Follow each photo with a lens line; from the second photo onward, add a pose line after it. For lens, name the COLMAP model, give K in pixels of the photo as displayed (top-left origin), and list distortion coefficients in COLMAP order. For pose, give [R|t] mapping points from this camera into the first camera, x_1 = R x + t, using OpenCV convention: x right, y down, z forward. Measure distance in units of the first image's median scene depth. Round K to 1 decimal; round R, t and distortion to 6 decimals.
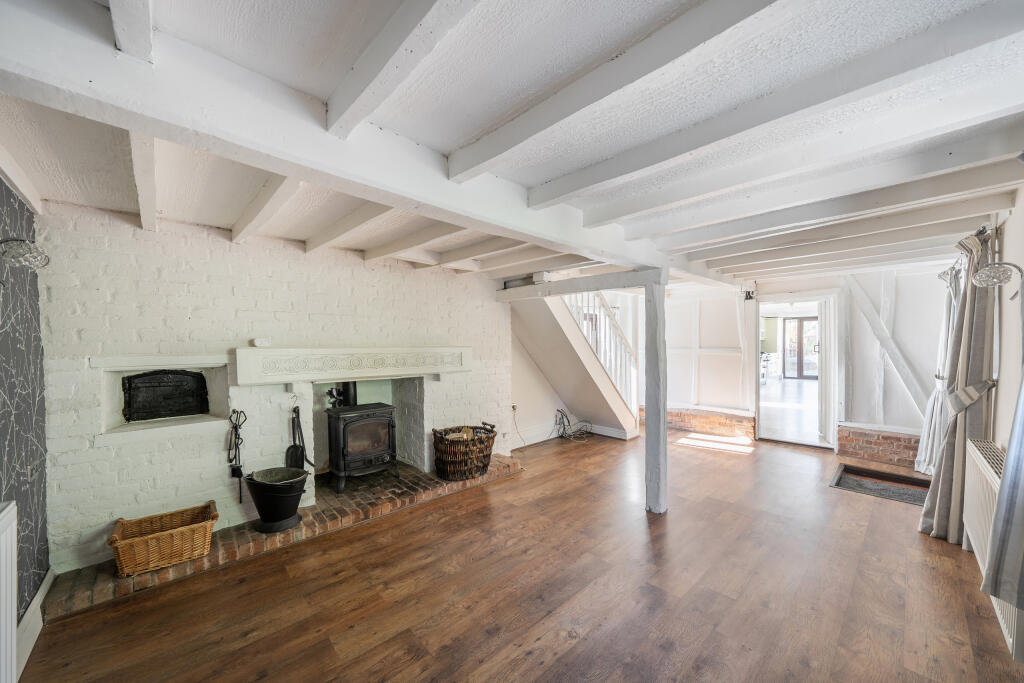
lens RADIAL K [[353.0, 0, 510.5], [0, 353.0, 349.8], [0, 0, 1]] dist [-0.006259, 0.000015]
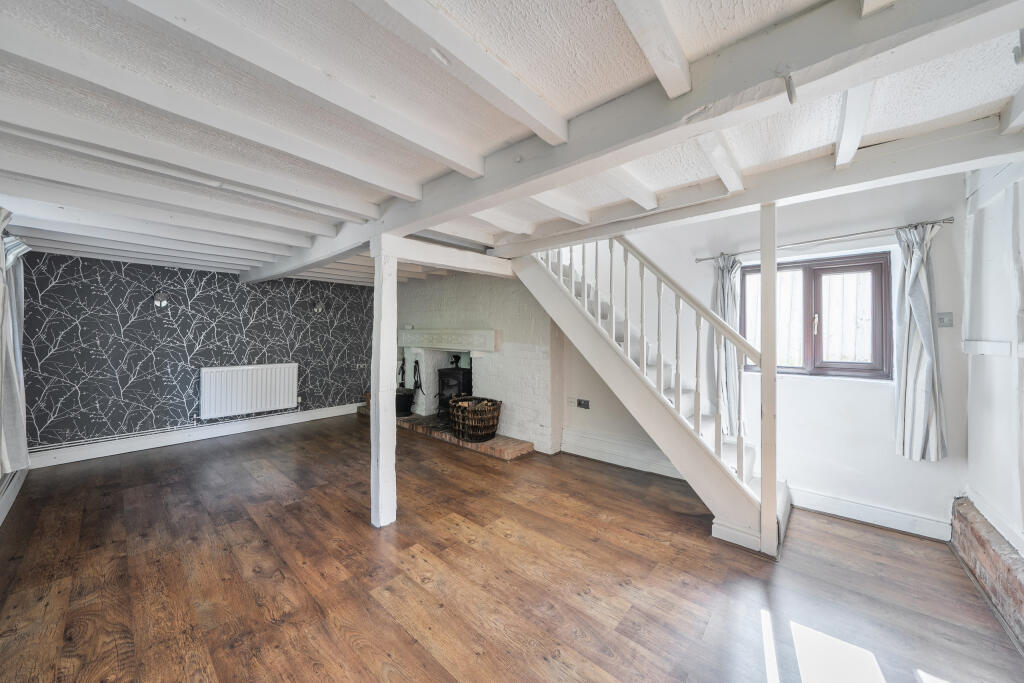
lens RADIAL K [[353.0, 0, 510.5], [0, 353.0, 349.8], [0, 0, 1]] dist [-0.006259, 0.000015]
pose [[0.126904, 0.059356, -0.990137, 1.064386], [-0.012383, 0.998225, 0.058254, -0.005485], [0.991838, 0.004869, 0.127414, 1.012442]]
